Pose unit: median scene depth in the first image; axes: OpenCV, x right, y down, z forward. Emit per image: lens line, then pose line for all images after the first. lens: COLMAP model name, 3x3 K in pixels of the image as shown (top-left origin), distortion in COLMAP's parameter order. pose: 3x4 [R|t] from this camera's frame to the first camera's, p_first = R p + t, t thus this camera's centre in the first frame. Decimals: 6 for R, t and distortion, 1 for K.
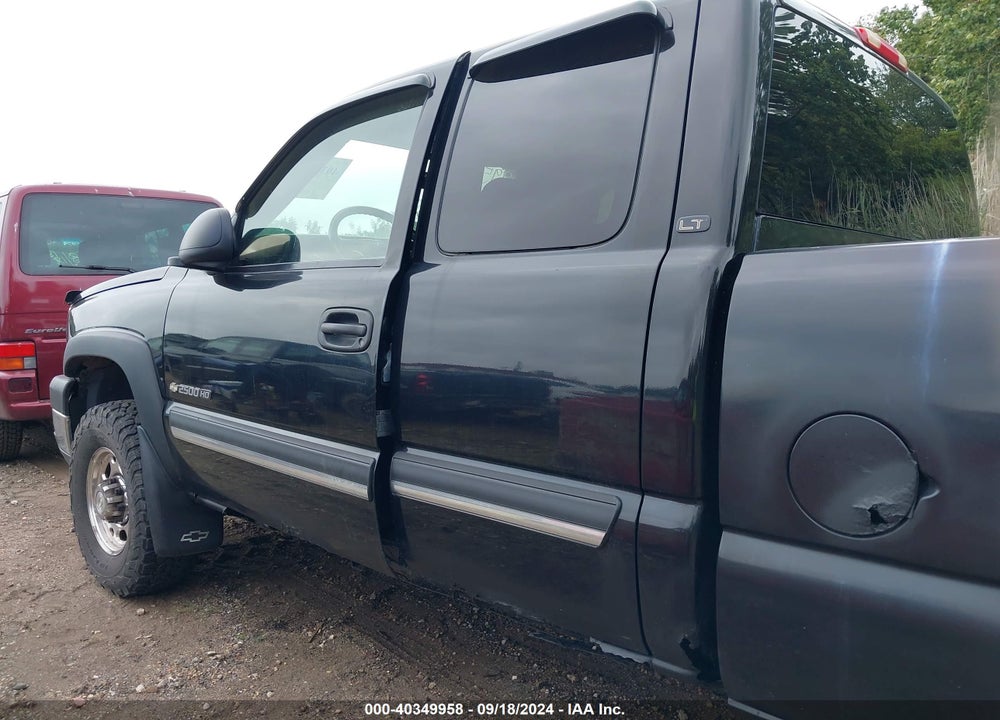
lens RADIAL K [[756.1, 0, 501.7], [0, 756.1, 369.9], [0, 0, 1]] dist [0.033892, -0.043523]
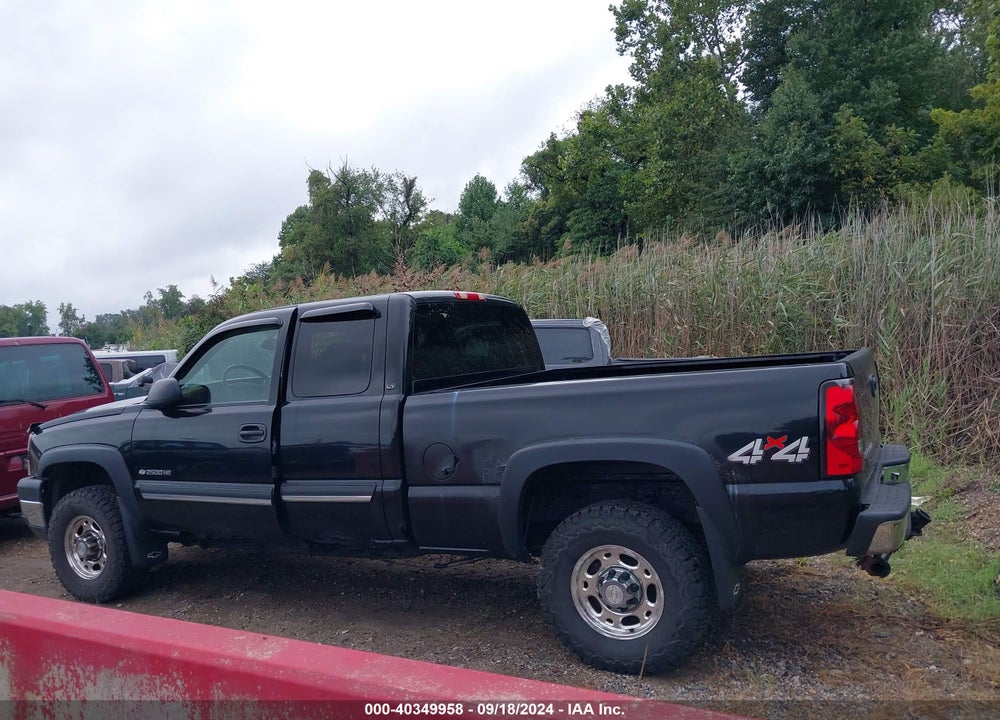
lens RADIAL K [[756.1, 0, 498.3], [0, 756.1, 355.3], [0, 0, 1]] dist [0.033892, -0.043523]
pose [[0.959877, -0.086504, 0.266745, -0.068962], [0.111398, 0.990581, -0.079621, -0.015744], [-0.257345, 0.106141, 0.960473, -1.104358]]
